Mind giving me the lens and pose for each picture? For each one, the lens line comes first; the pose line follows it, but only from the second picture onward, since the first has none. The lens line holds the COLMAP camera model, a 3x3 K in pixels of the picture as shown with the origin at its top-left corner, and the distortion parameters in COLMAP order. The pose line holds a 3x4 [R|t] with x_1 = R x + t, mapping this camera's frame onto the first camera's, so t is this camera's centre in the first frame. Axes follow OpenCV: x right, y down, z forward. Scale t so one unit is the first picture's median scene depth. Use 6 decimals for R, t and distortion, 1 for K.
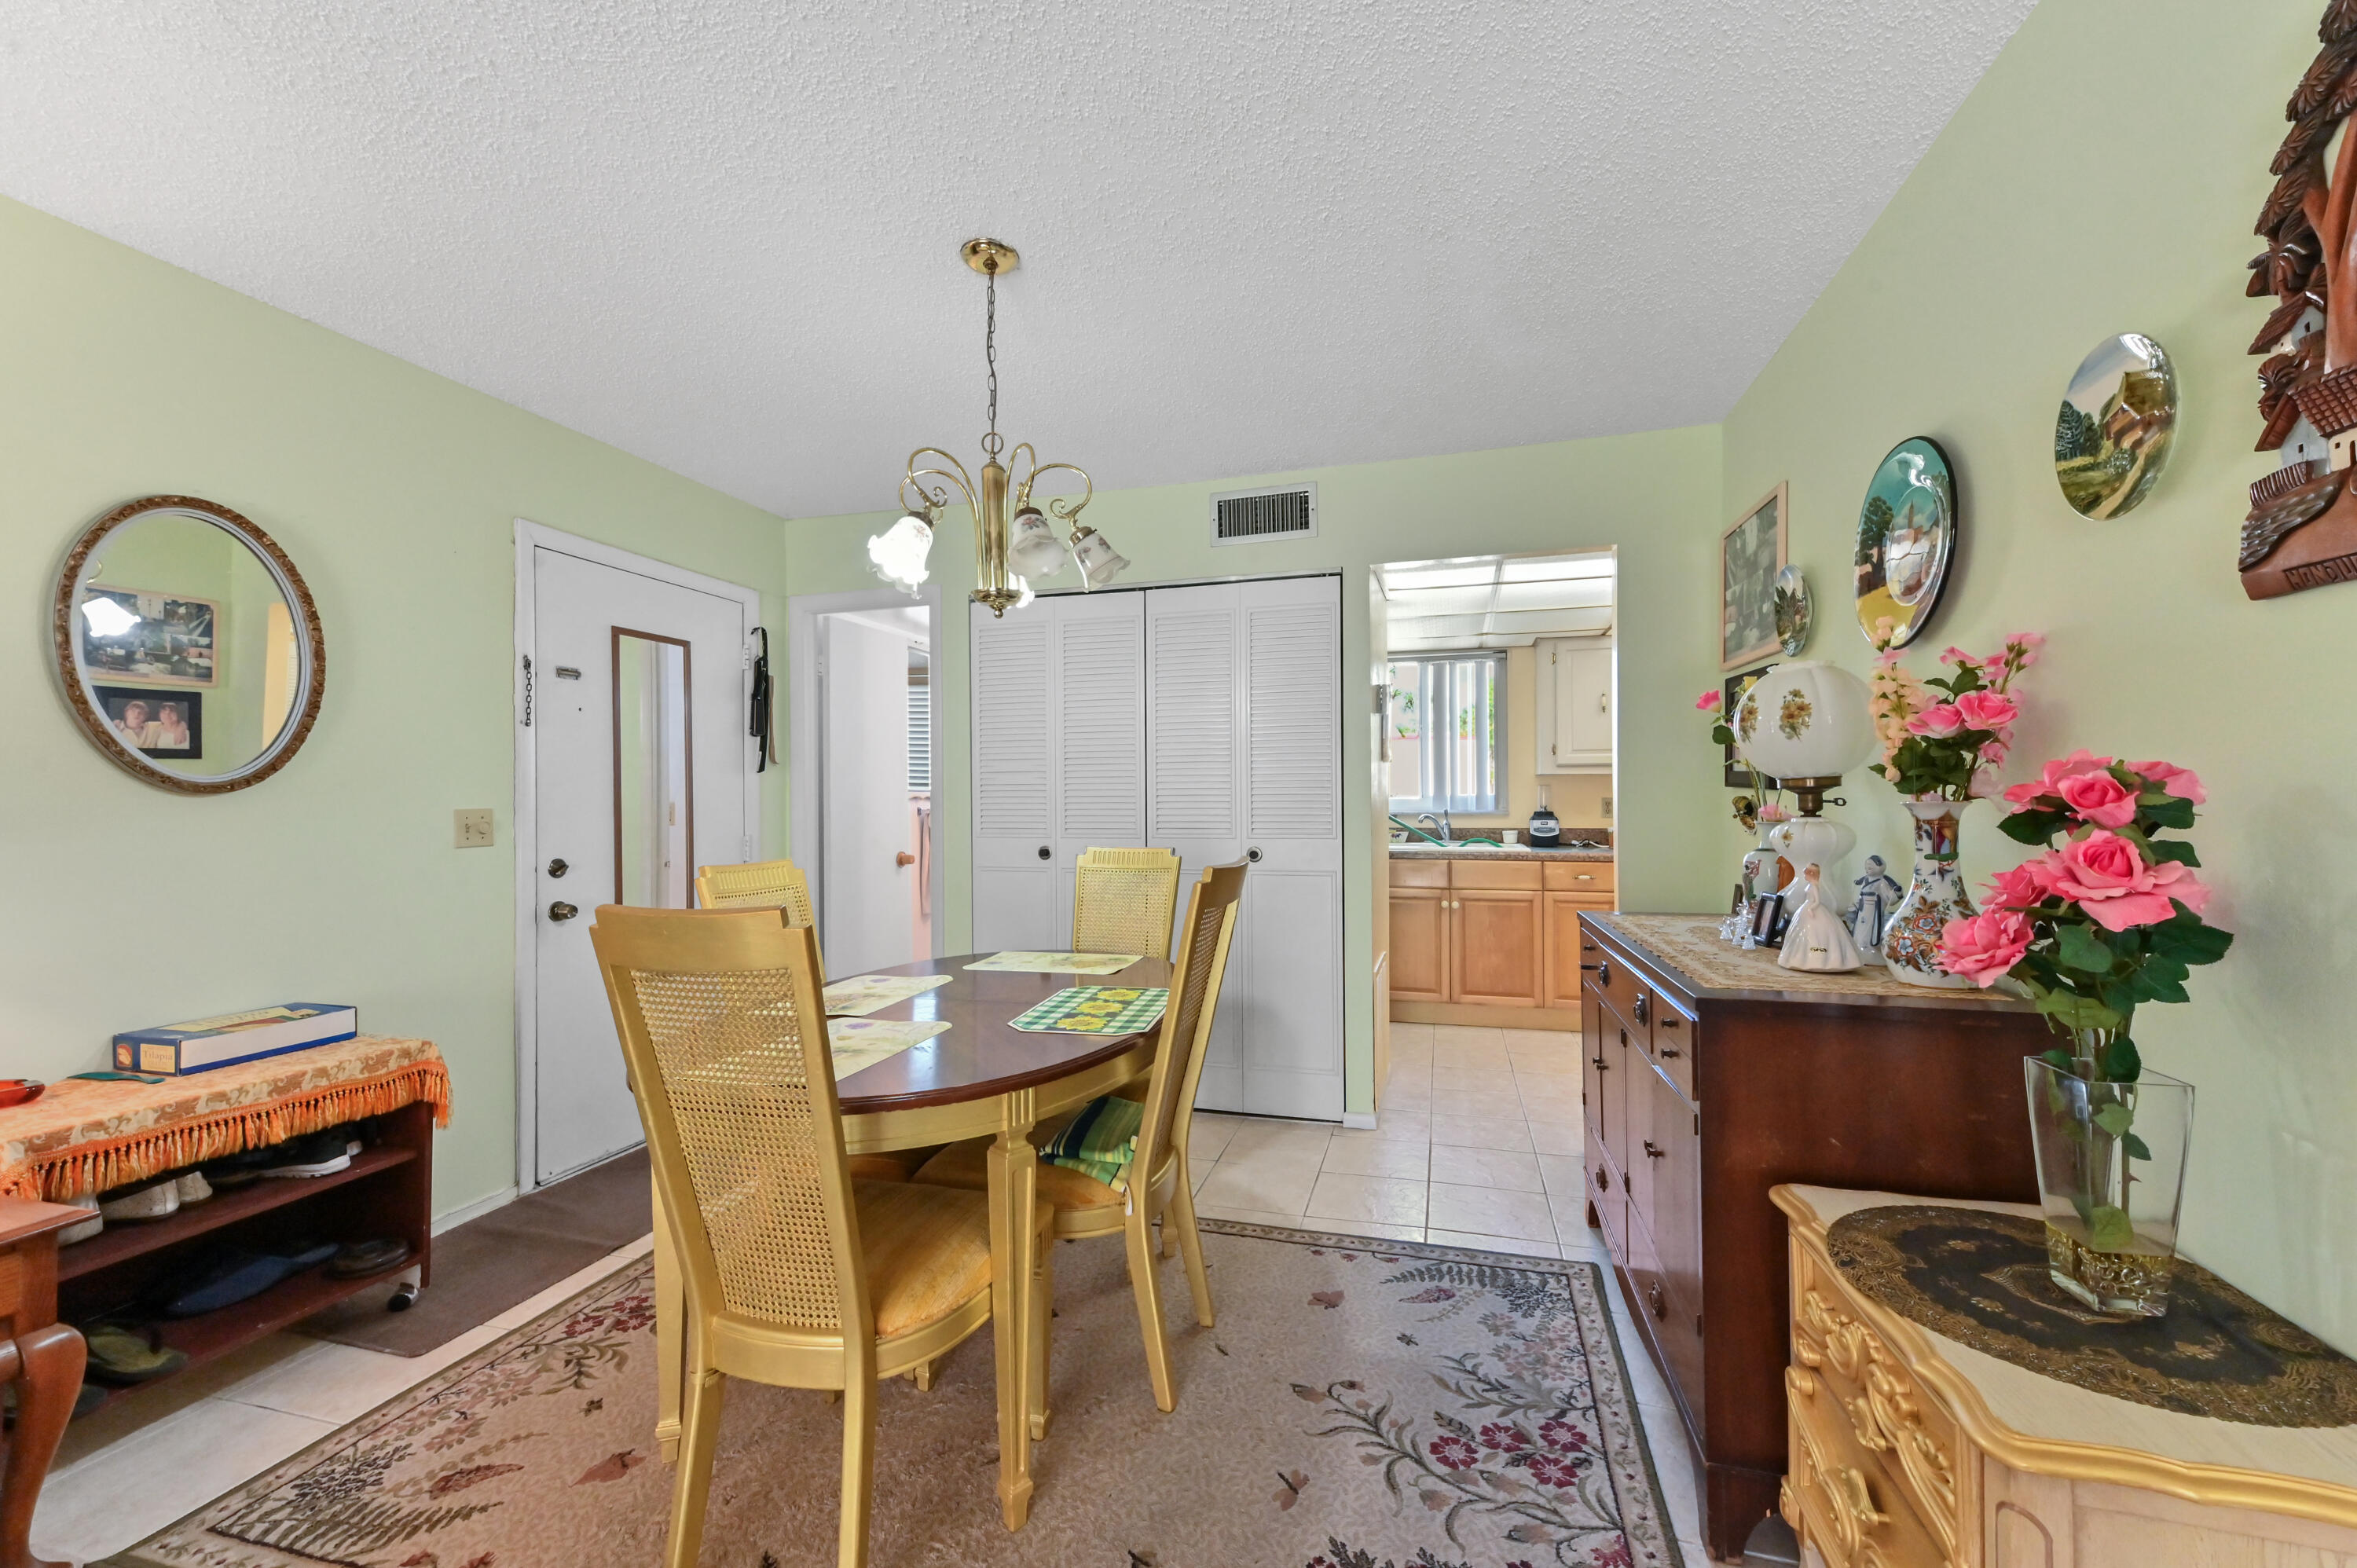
lens RADIAL K [[914.7, 0, 1175.1], [0, 914.7, 802.2], [0, 0, 1]] dist [0.001455, 0.000127]
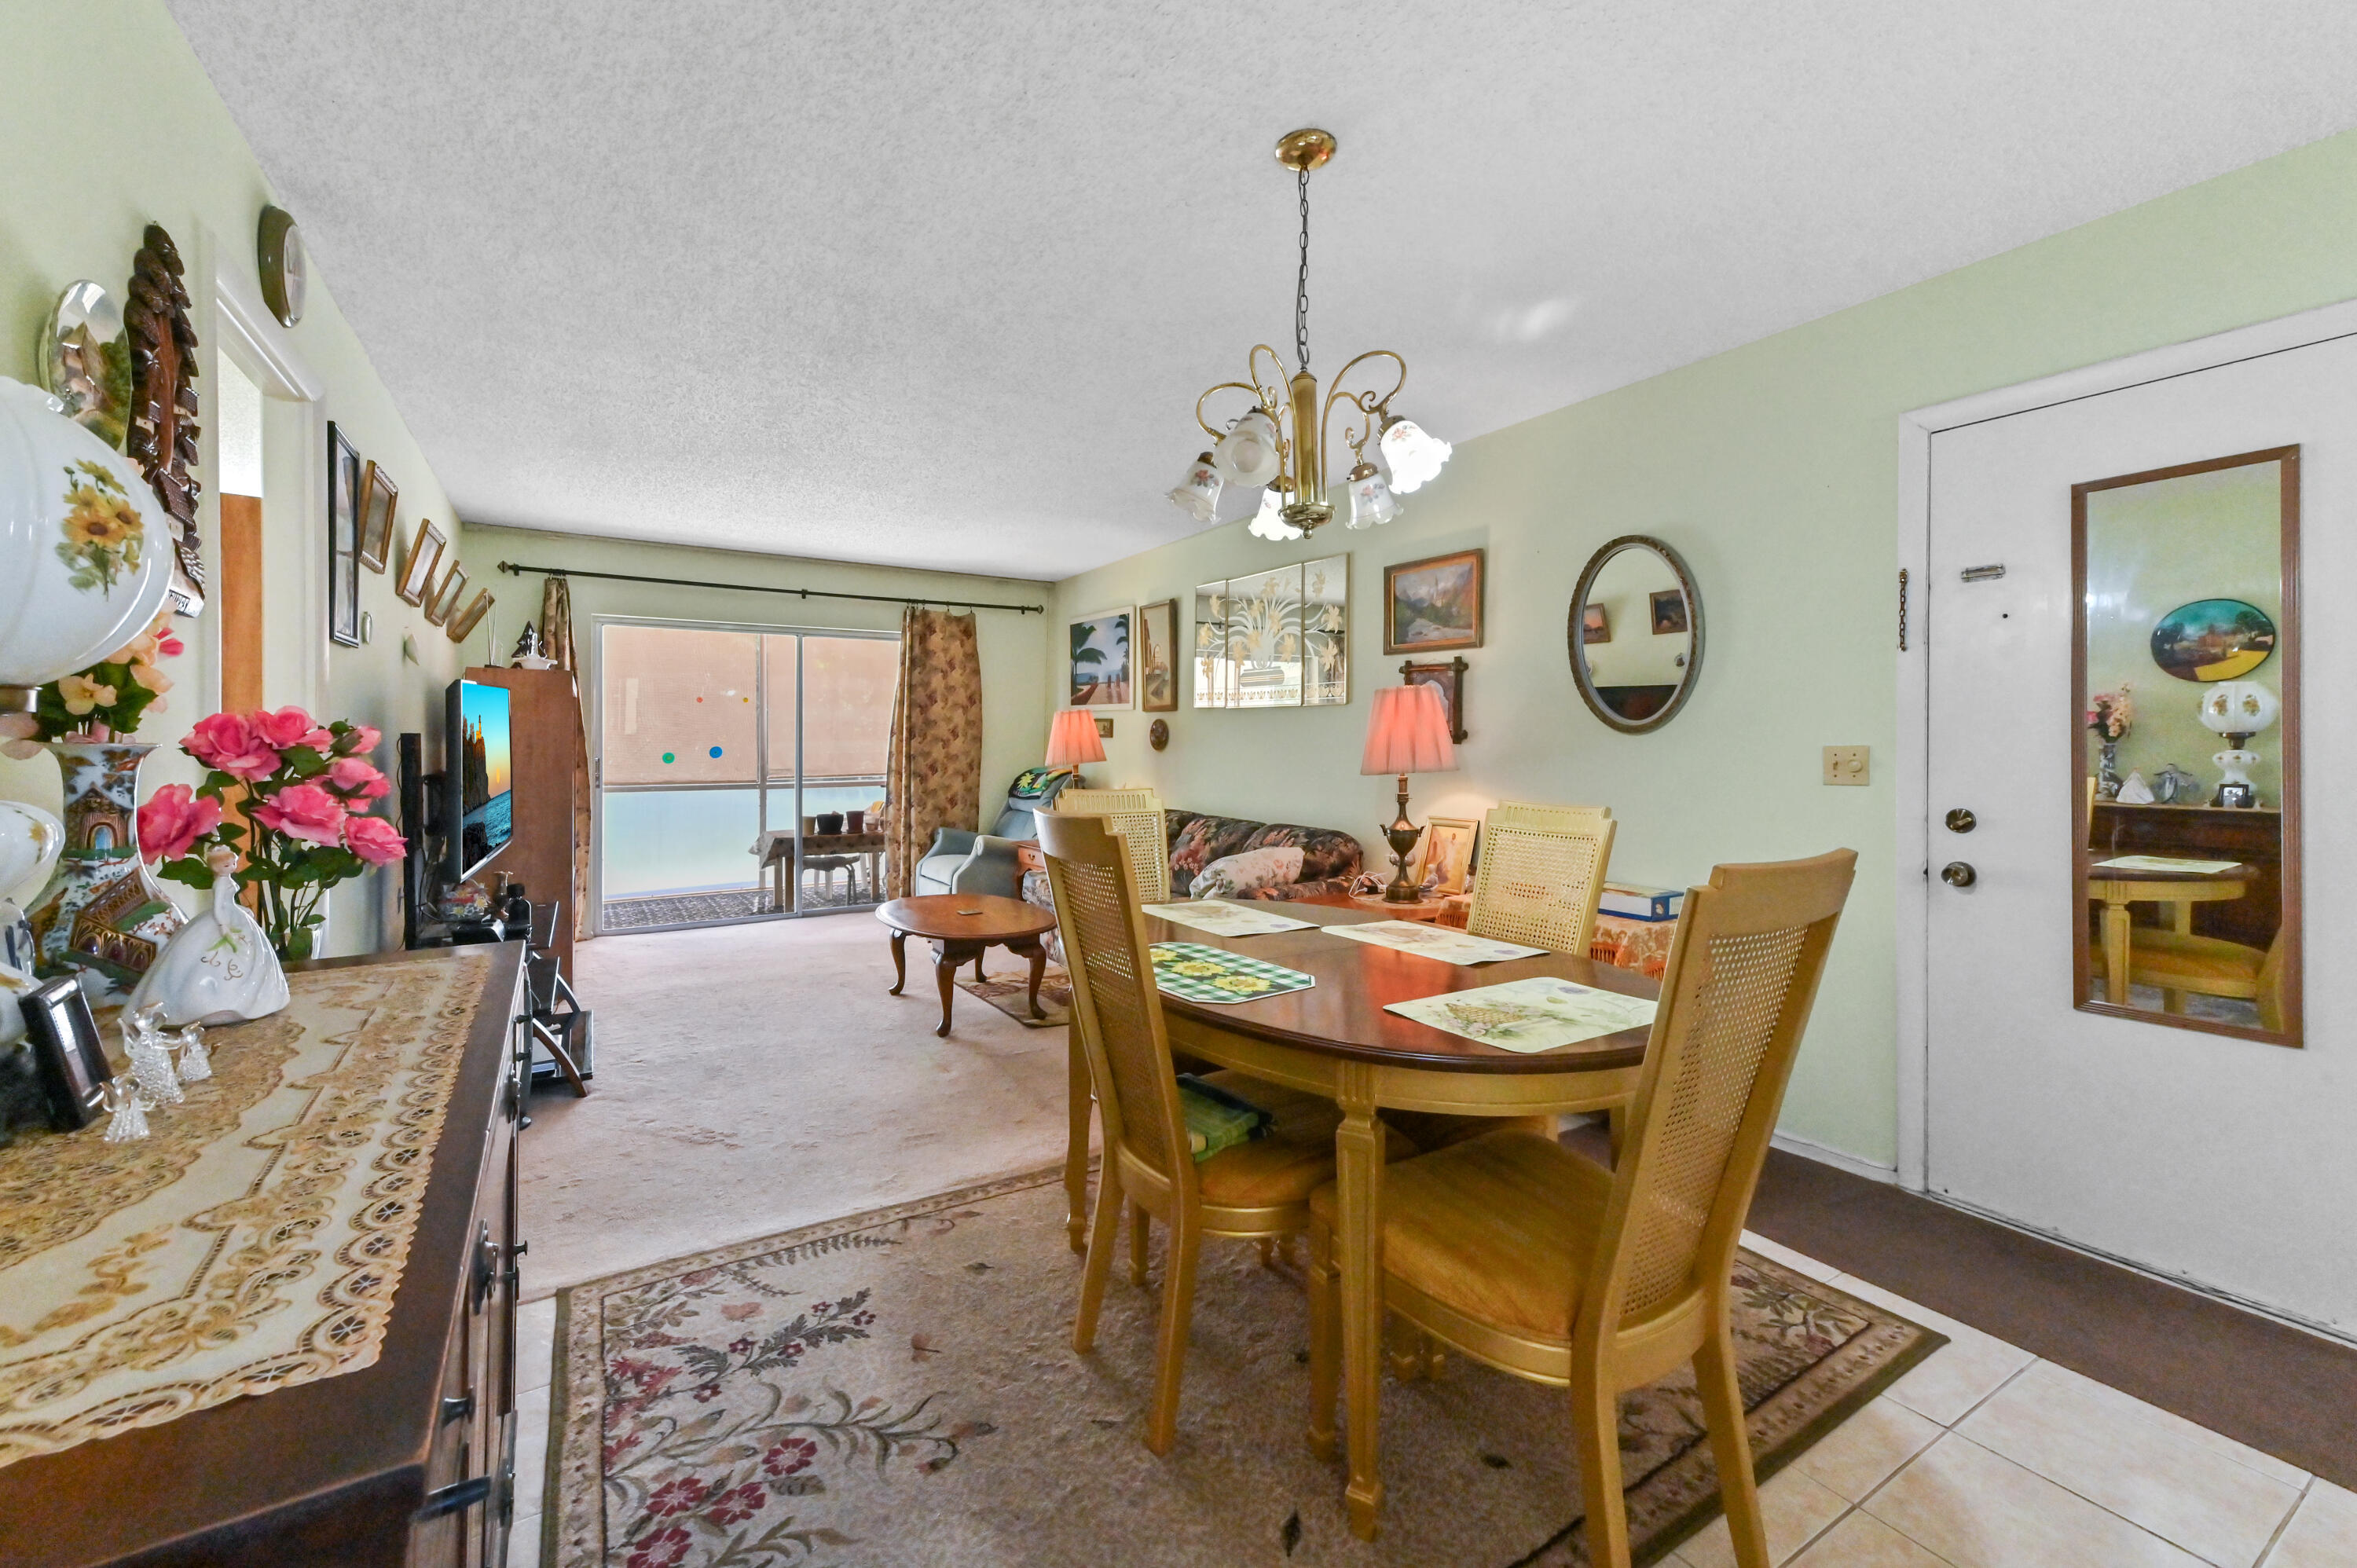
lens RADIAL K [[937.7, 0, 1159.9], [0, 937.7, 740.7], [0, 0, 1]] dist [-0.000712, -0.000101]
pose [[-0.670215, 0.000839, -0.742167, 0.712919], [-0.000043, 0.999999, 0.001169, 0.001266], [0.742167, 0.000815, -0.670214, 1.807413]]
